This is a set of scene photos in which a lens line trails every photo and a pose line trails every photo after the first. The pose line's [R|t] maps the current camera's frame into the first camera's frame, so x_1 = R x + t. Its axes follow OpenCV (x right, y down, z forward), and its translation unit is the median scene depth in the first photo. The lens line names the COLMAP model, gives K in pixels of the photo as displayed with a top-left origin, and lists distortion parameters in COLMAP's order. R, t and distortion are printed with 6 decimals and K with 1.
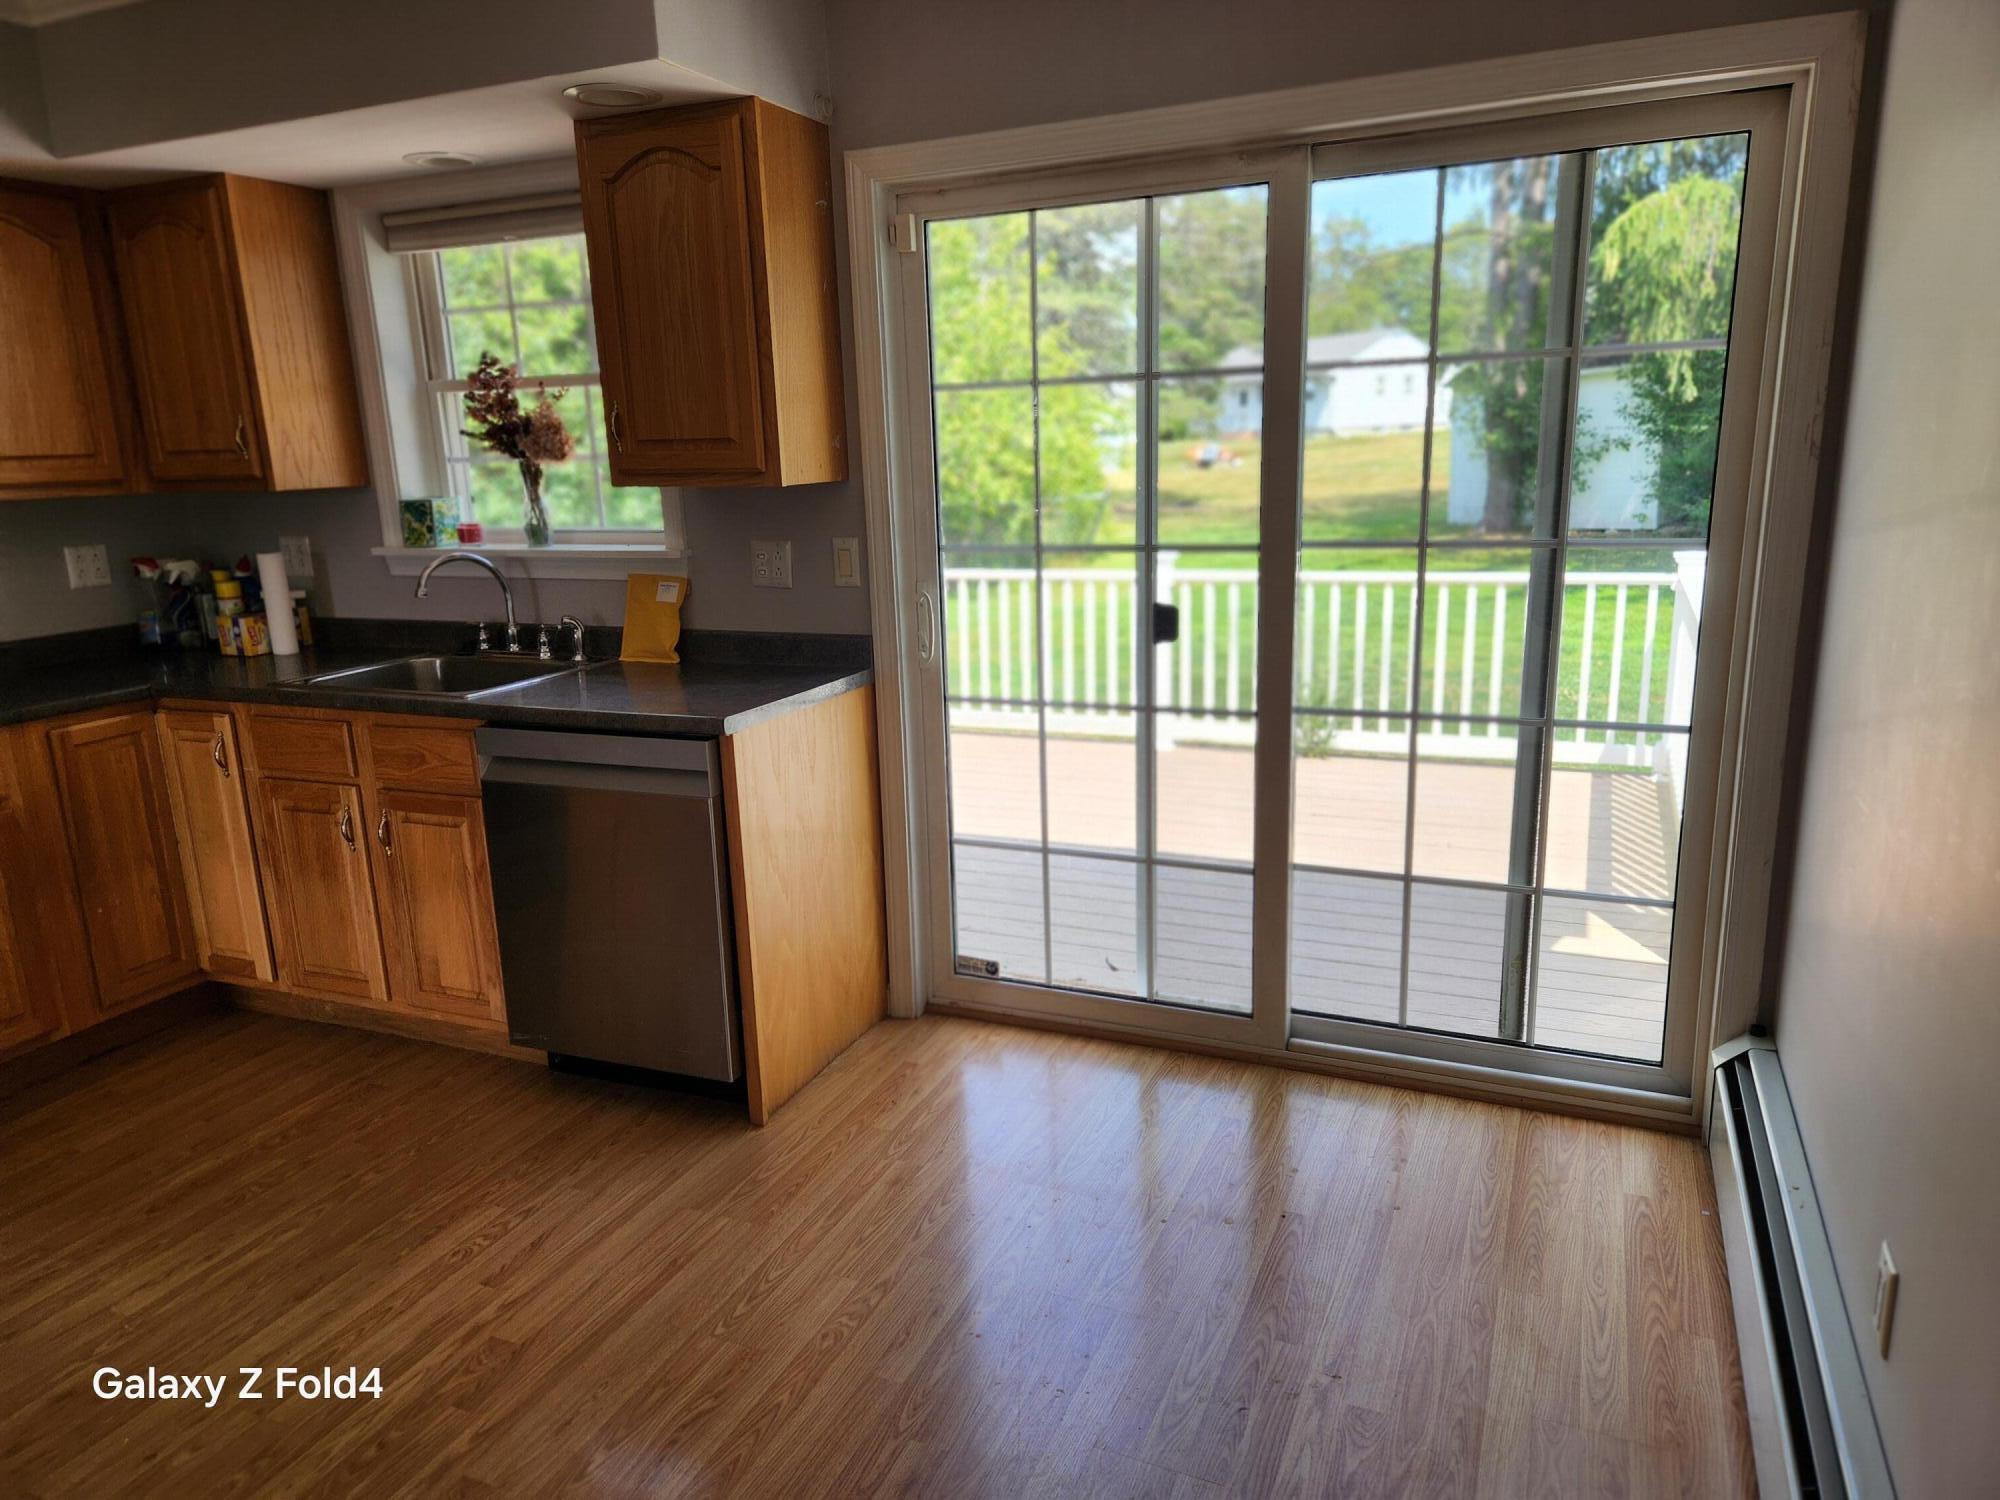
lens RADIAL K [[1340.3, 0, 991.4], [0, 1340.3, 752.5], [0, 0, 1]] dist [0.095792, -0.080880]
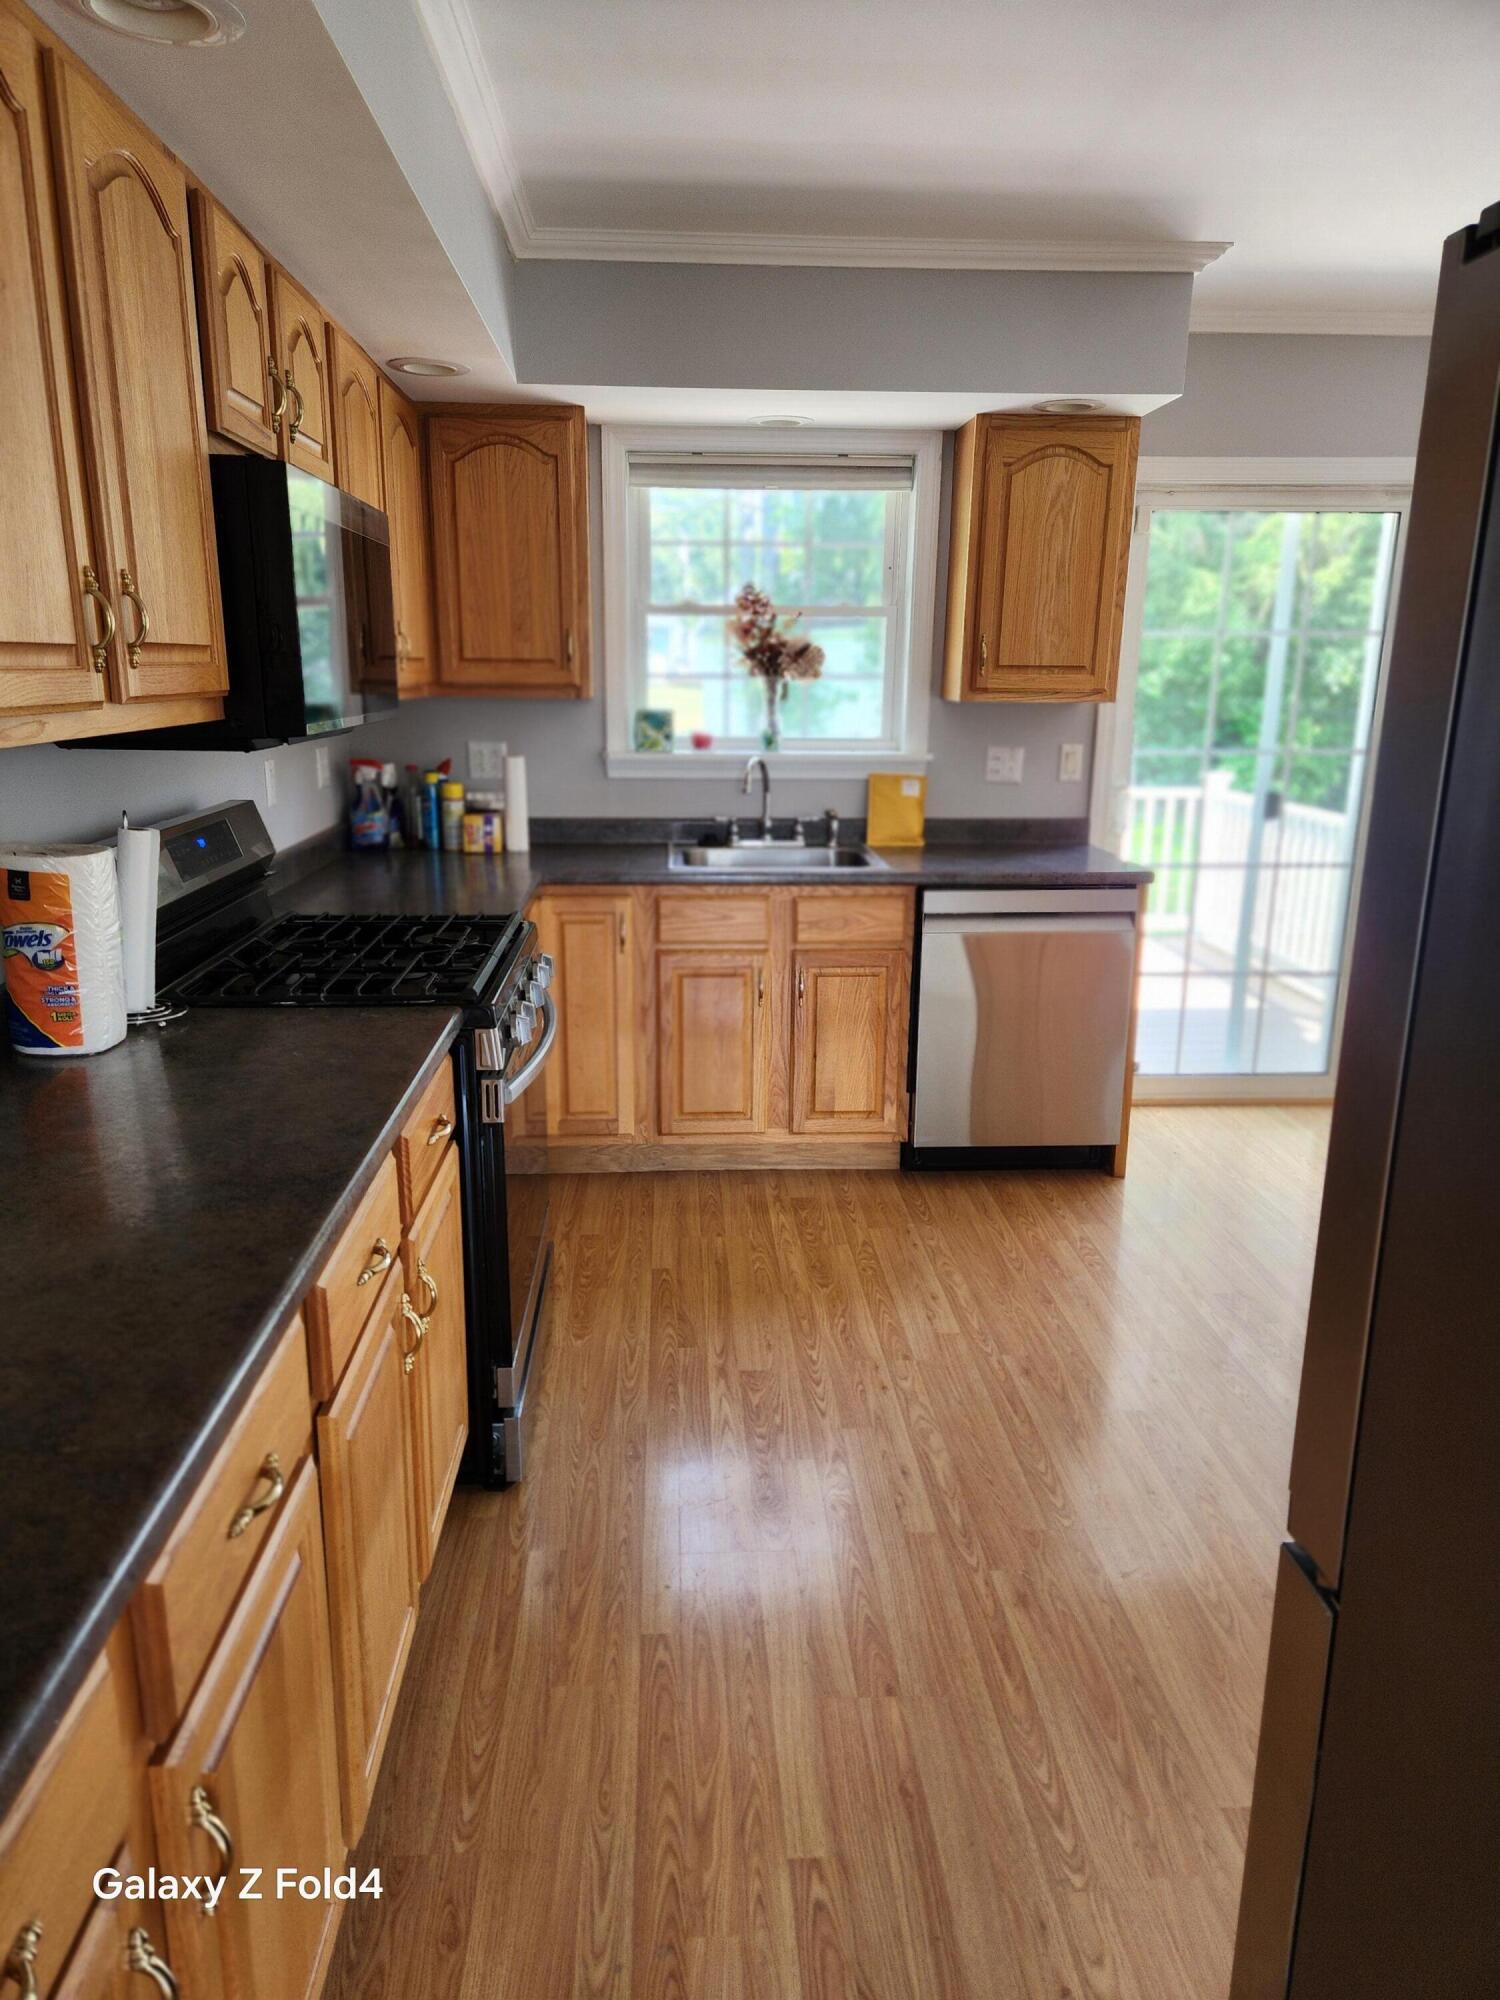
lens RADIAL K [[1340.3, 0, 739.4], [0, 1340.3, 1005.2], [0, 0, 1]] dist [0.095792, -0.080880]
pose [[0.891569, -0.068951, 0.447605, -0.987021], [0.065062, 0.997591, 0.024078, 0.041188], [-0.448186, 0.007655, 0.893907, -0.034388]]
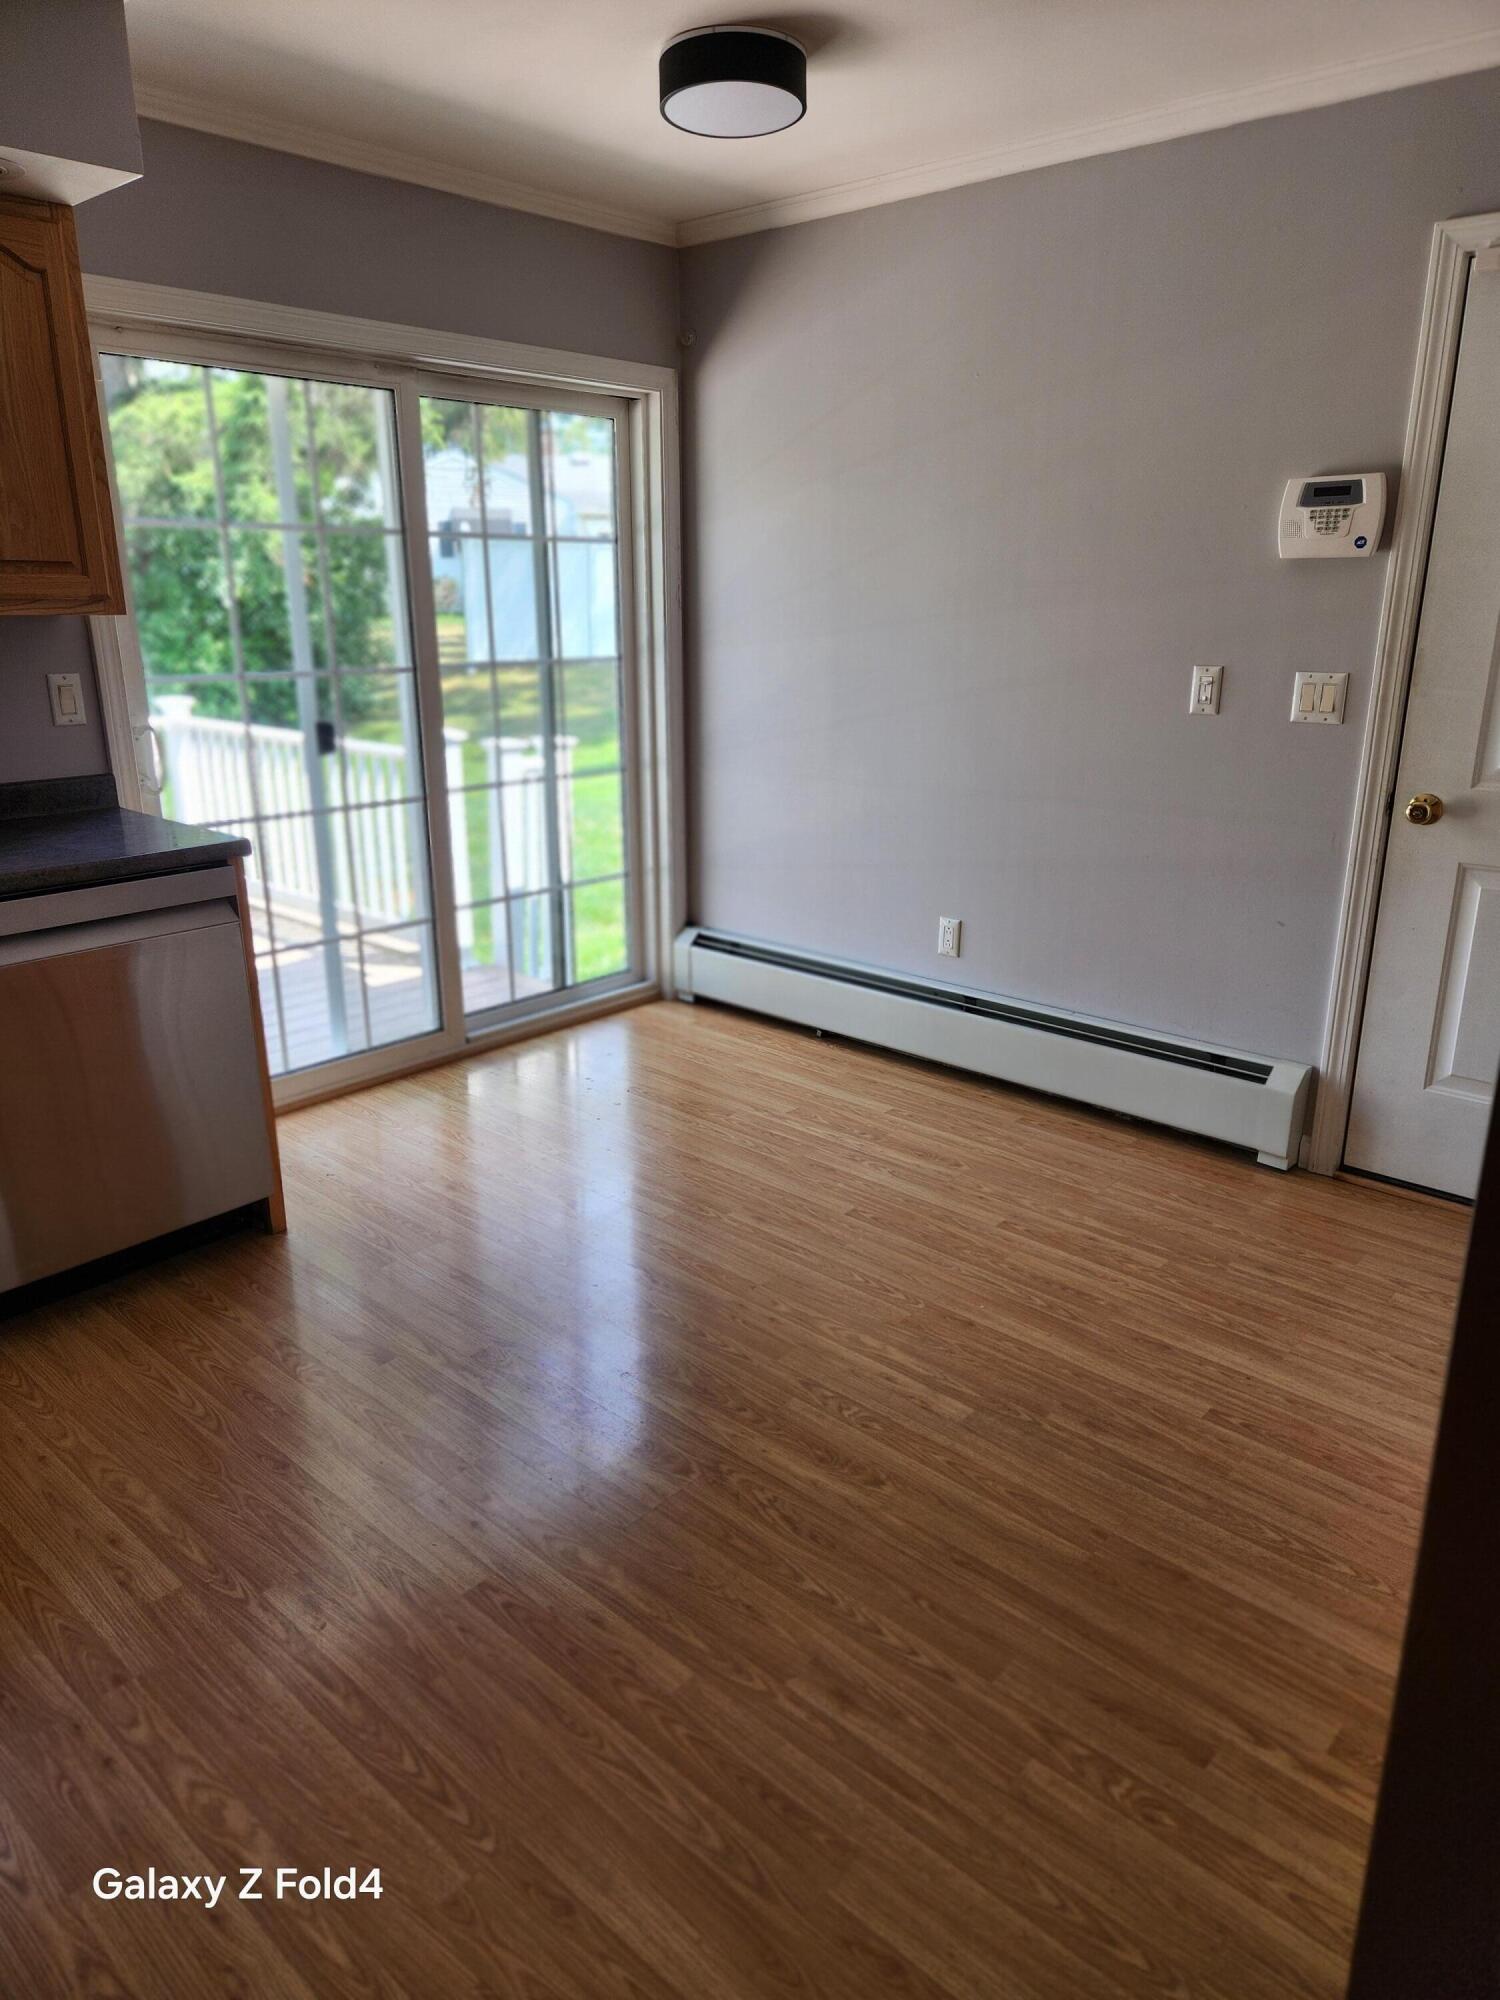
lens RADIAL K [[1330.6, 0, 755.8], [0, 1330.6, 992.1], [0, 0, 1]] dist [0.068541, -0.056662]
pose [[0.311007, -0.244350, 0.918459, -0.867728], [0.209430, 0.960250, 0.184552, -0.017305], [-0.927046, 0.134956, 0.349819, 0.238053]]
